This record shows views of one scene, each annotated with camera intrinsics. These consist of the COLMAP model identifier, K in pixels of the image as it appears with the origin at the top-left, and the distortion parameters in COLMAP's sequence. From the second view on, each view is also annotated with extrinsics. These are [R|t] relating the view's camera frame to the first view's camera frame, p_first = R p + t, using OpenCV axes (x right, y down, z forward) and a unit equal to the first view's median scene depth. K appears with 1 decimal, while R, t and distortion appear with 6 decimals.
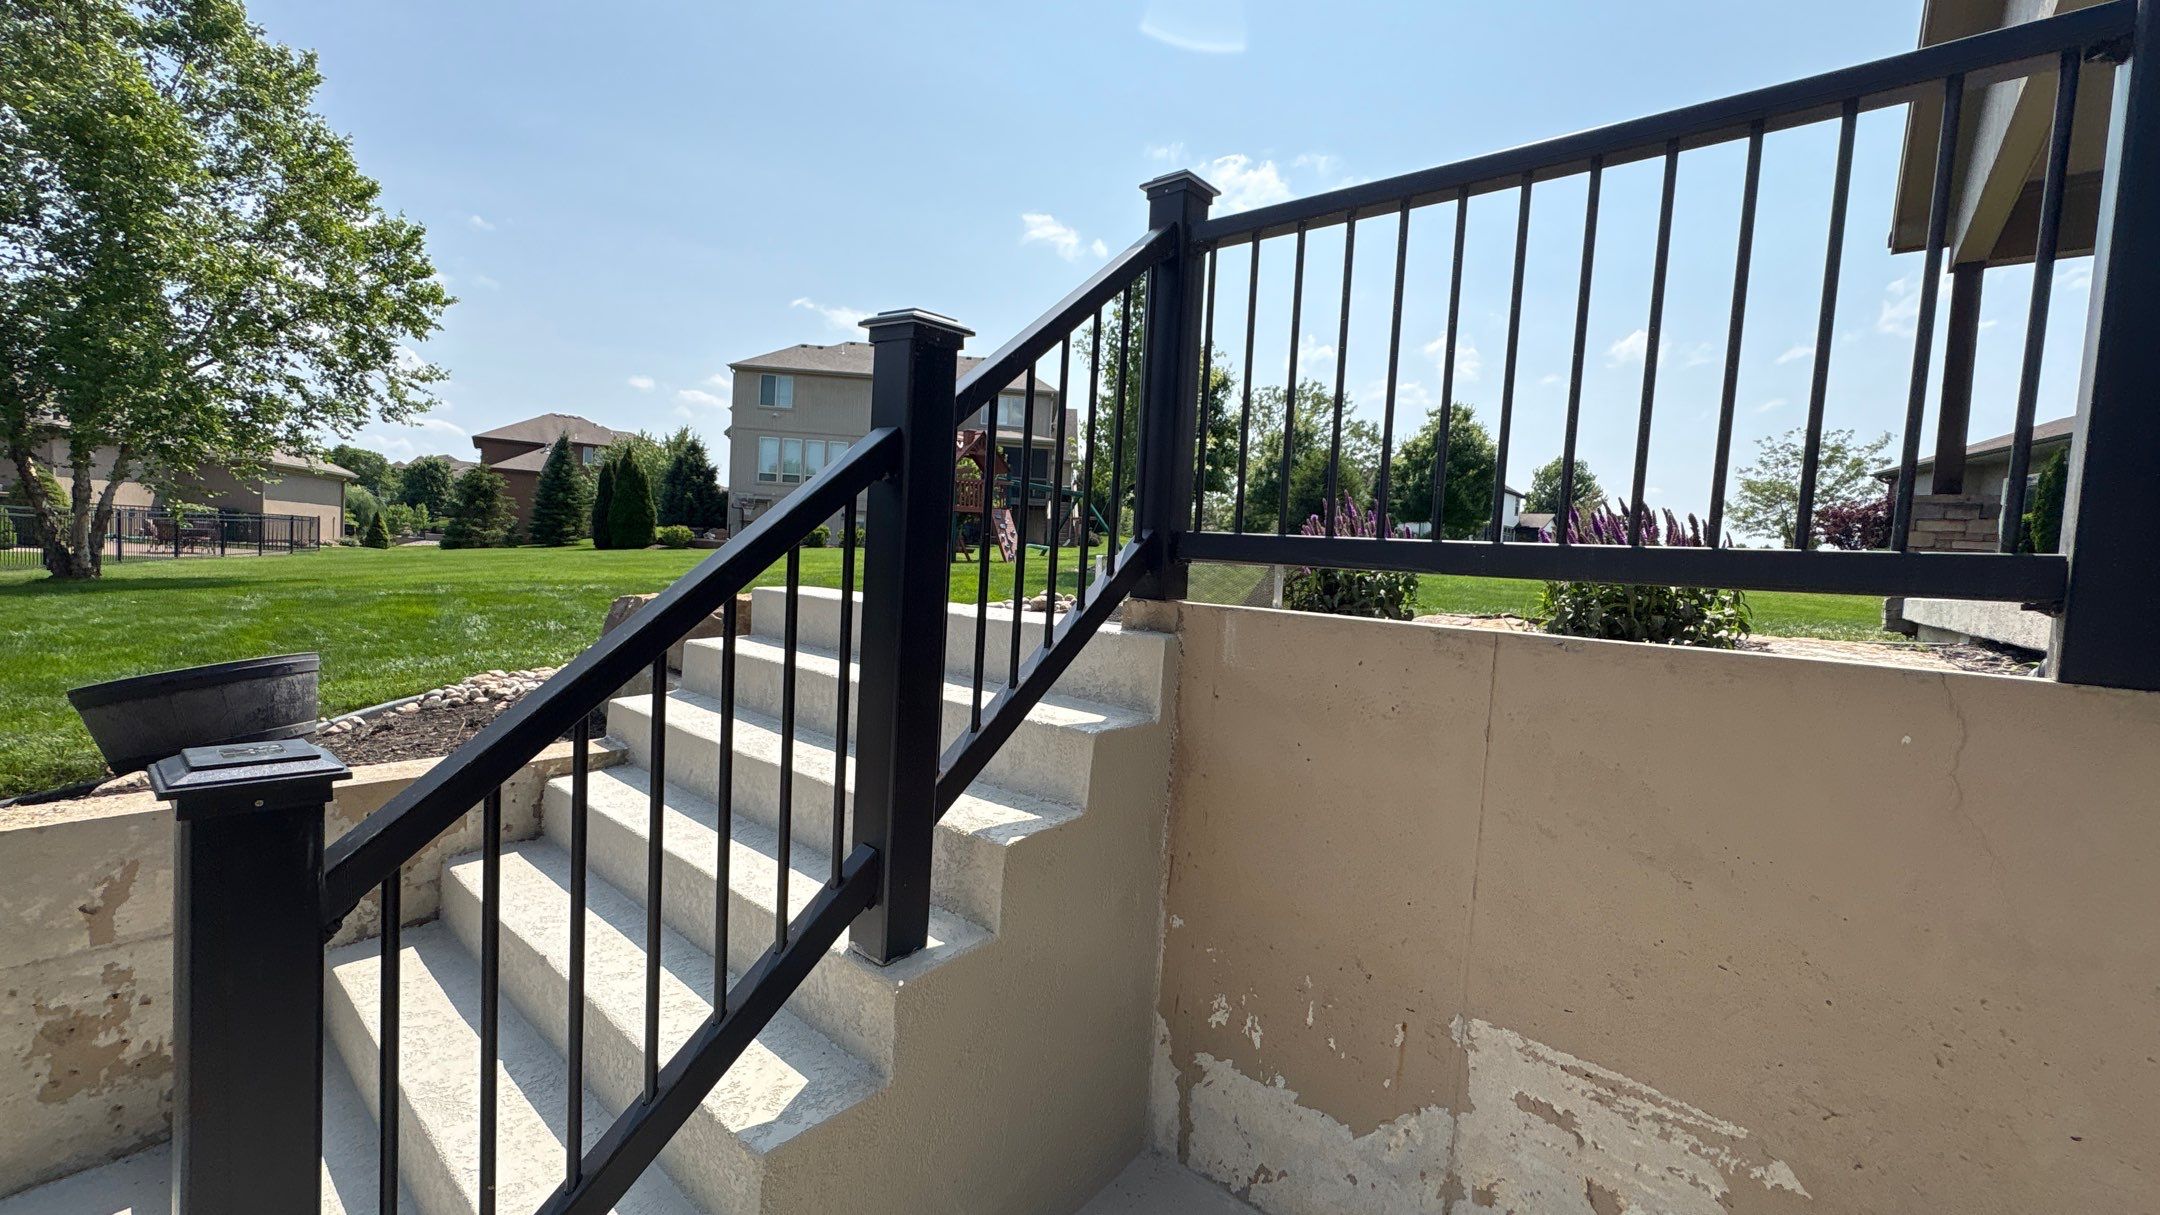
lens RADIAL K [[861.6, 0, 1080.0], [0, 861.6, 607.5], [0, 0, 1]] dist [-0.001282, 0.000316]
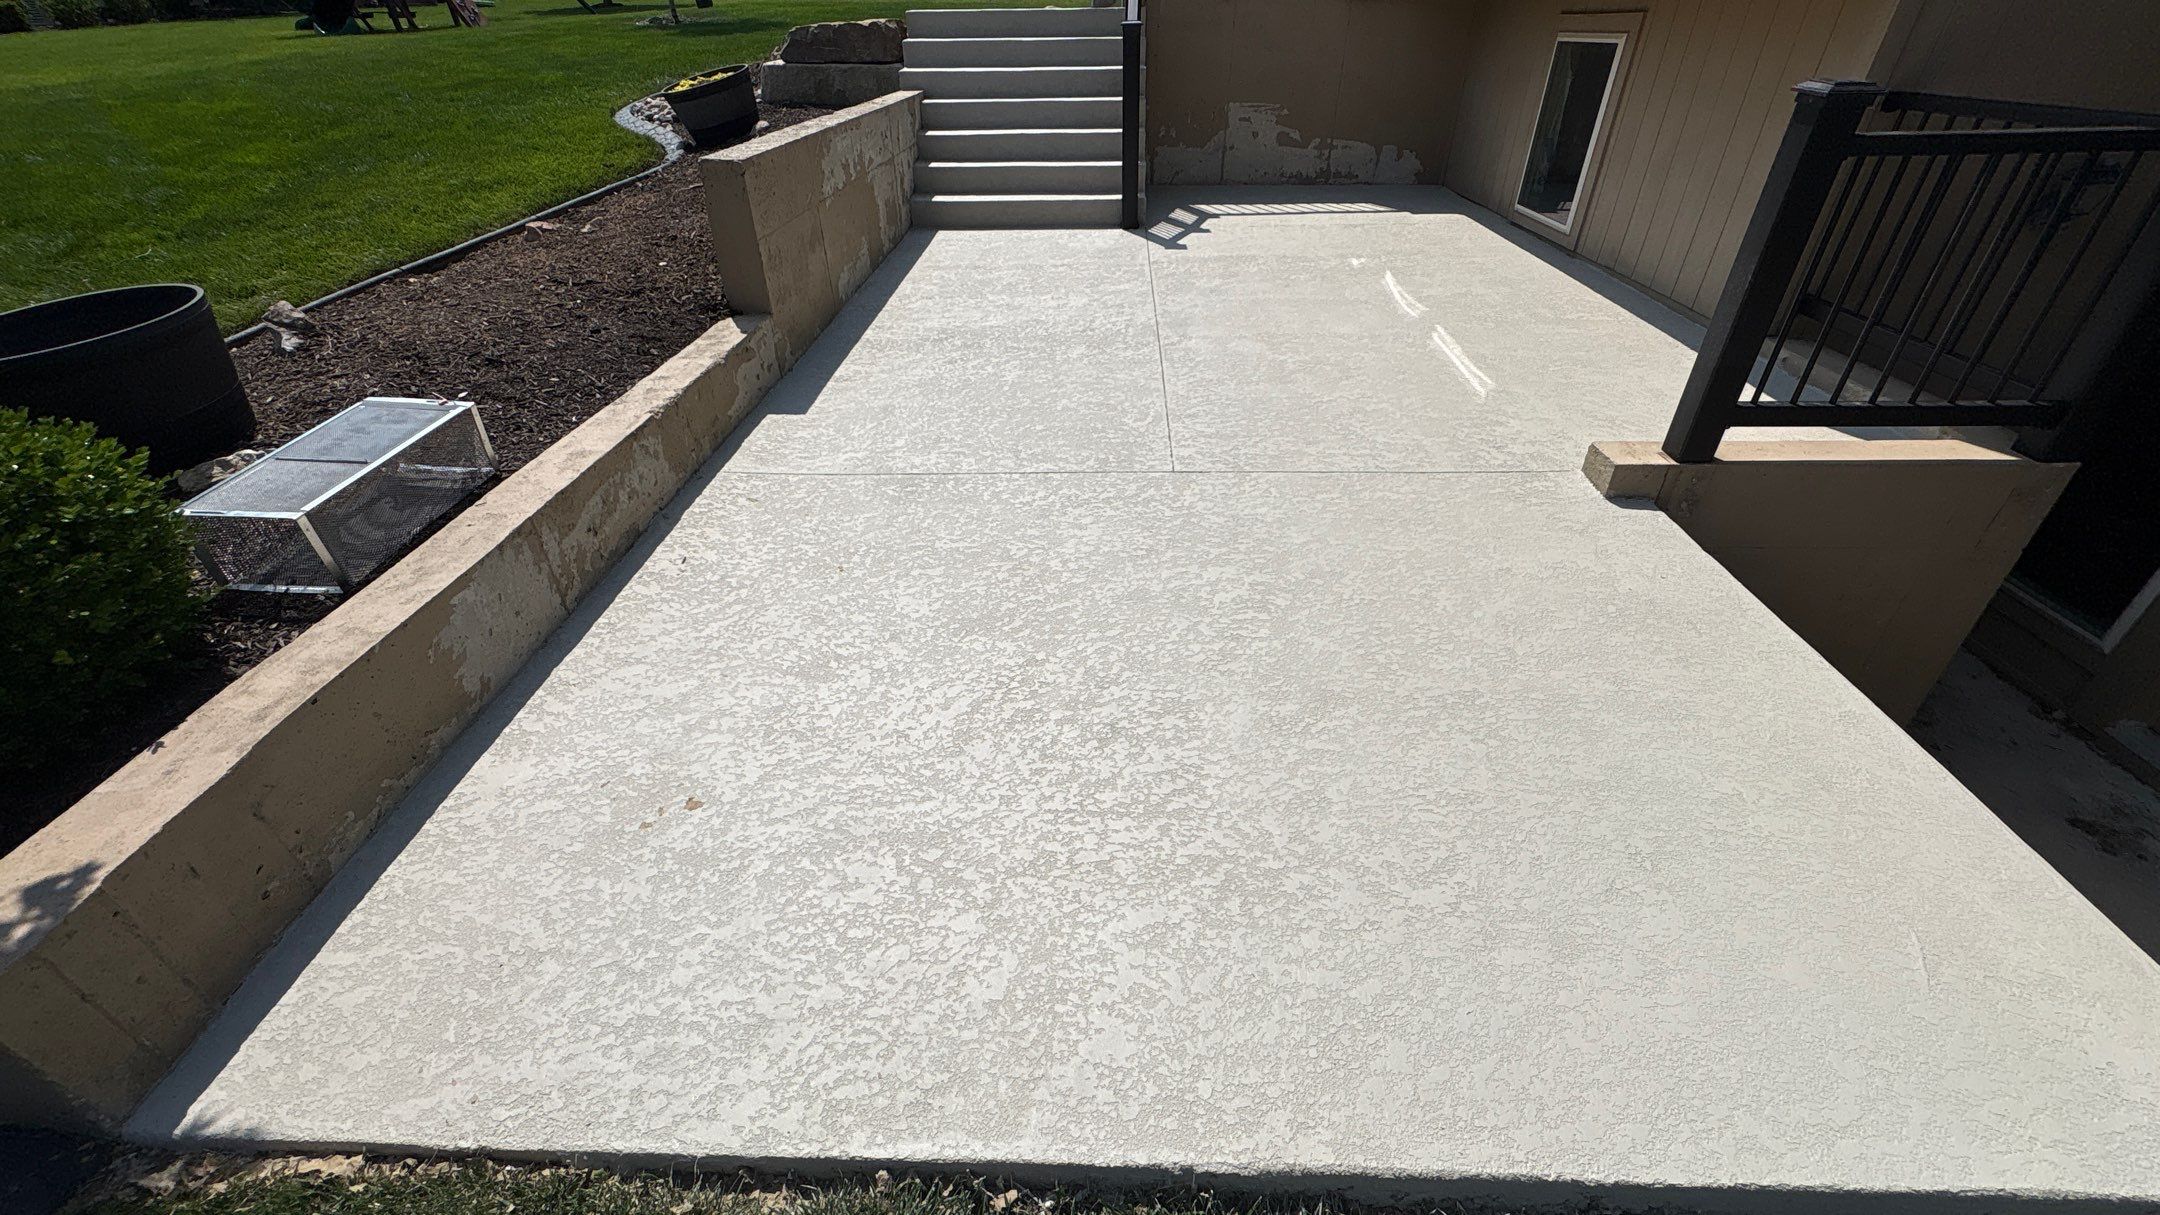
lens RADIAL K [[861.6, 0, 1080.0], [0, 861.6, 607.5], [0, 0, 1]] dist [-0.001282, 0.000316]
pose [[0.778798, -0.404762, 0.479209, -0.181240], [0.090938, 0.828738, 0.552199, 0.006677], [-0.620648, -0.386474, 0.682228, -0.138605]]
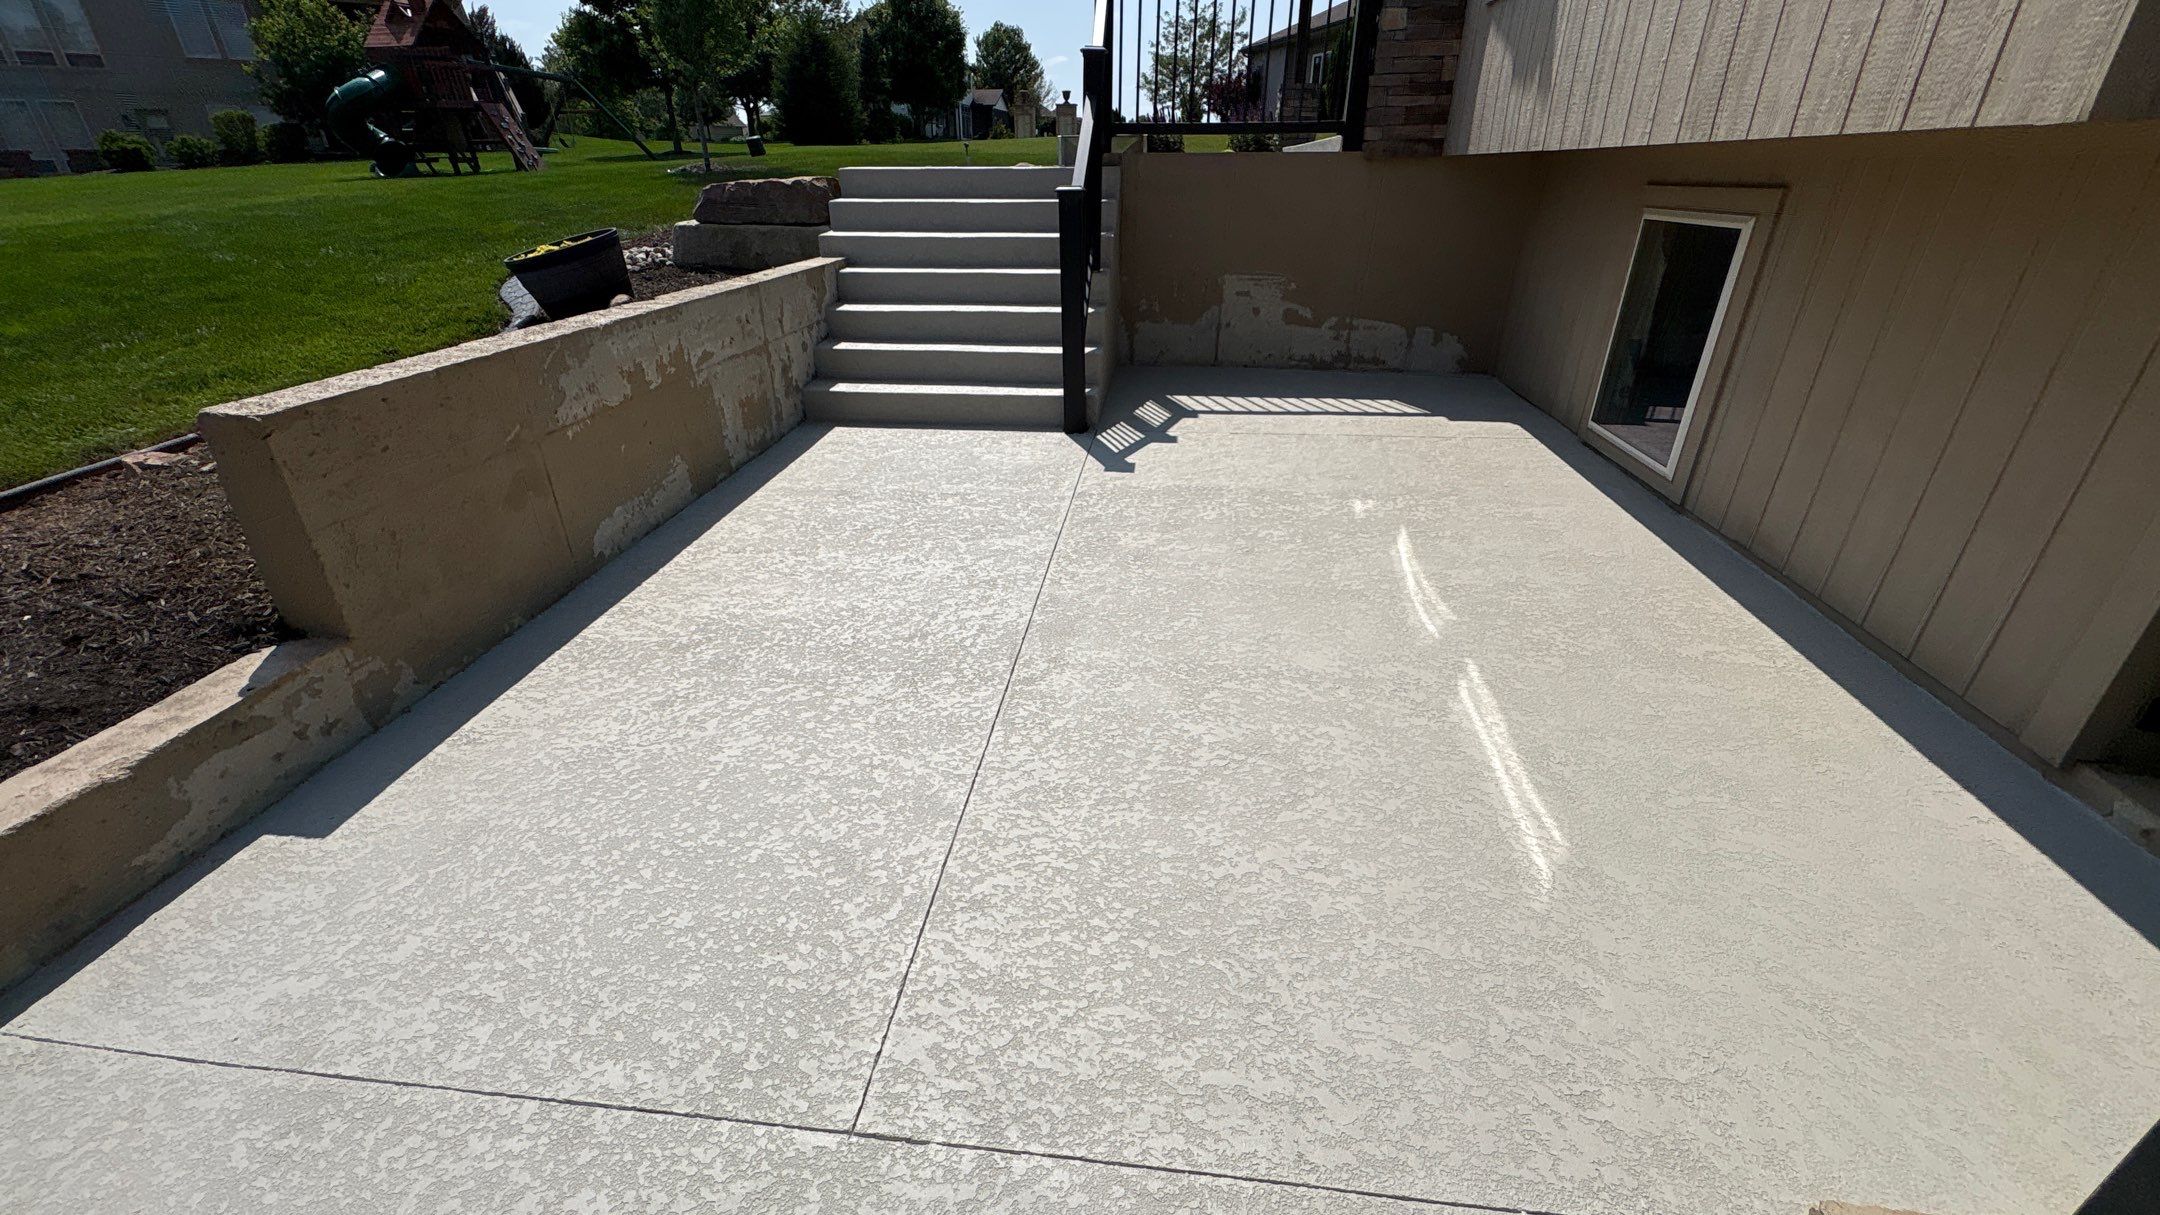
lens RADIAL K [[861.6, 0, 1080.0], [0, 861.6, 607.5], [0, 0, 1]] dist [-0.001282, 0.000316]
pose [[0.826548, -0.306886, 0.471847, -0.119766], [0.081815, 0.894894, 0.438715, 0.005414], [-0.556889, -0.324014, 0.764781, -0.102954]]
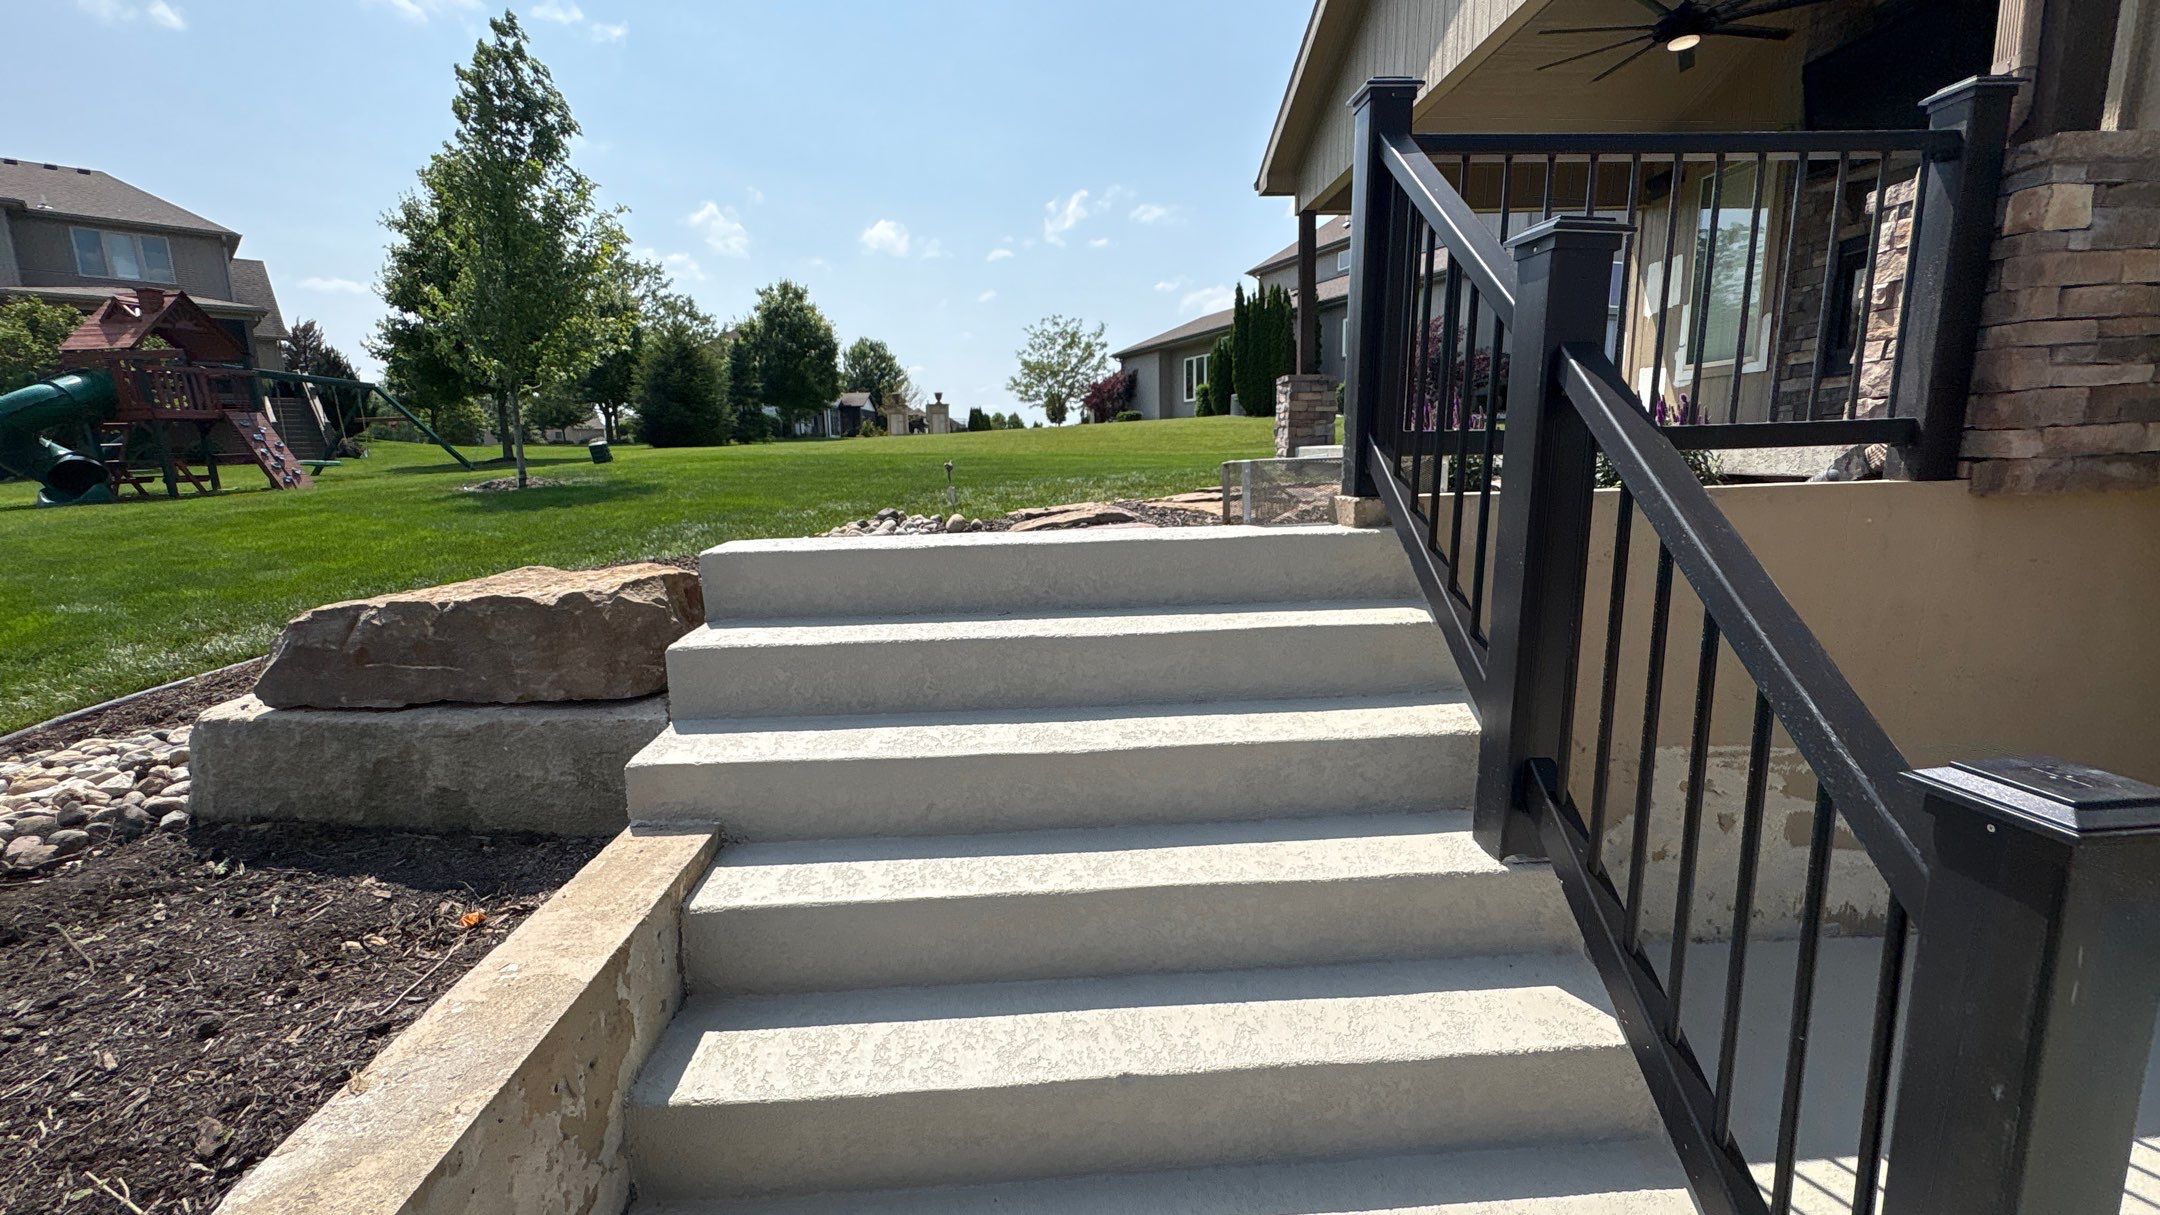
lens RADIAL K [[861.6, 0, 1080.0], [0, 861.6, 607.5], [0, 0, 1]] dist [-0.001282, 0.000316]
pose [[0.723209, -0.195404, 0.662409, -0.068060], [0.106270, 0.979202, 0.172830, -0.007230], [-0.682404, -0.054598, 0.728933, 0.033880]]
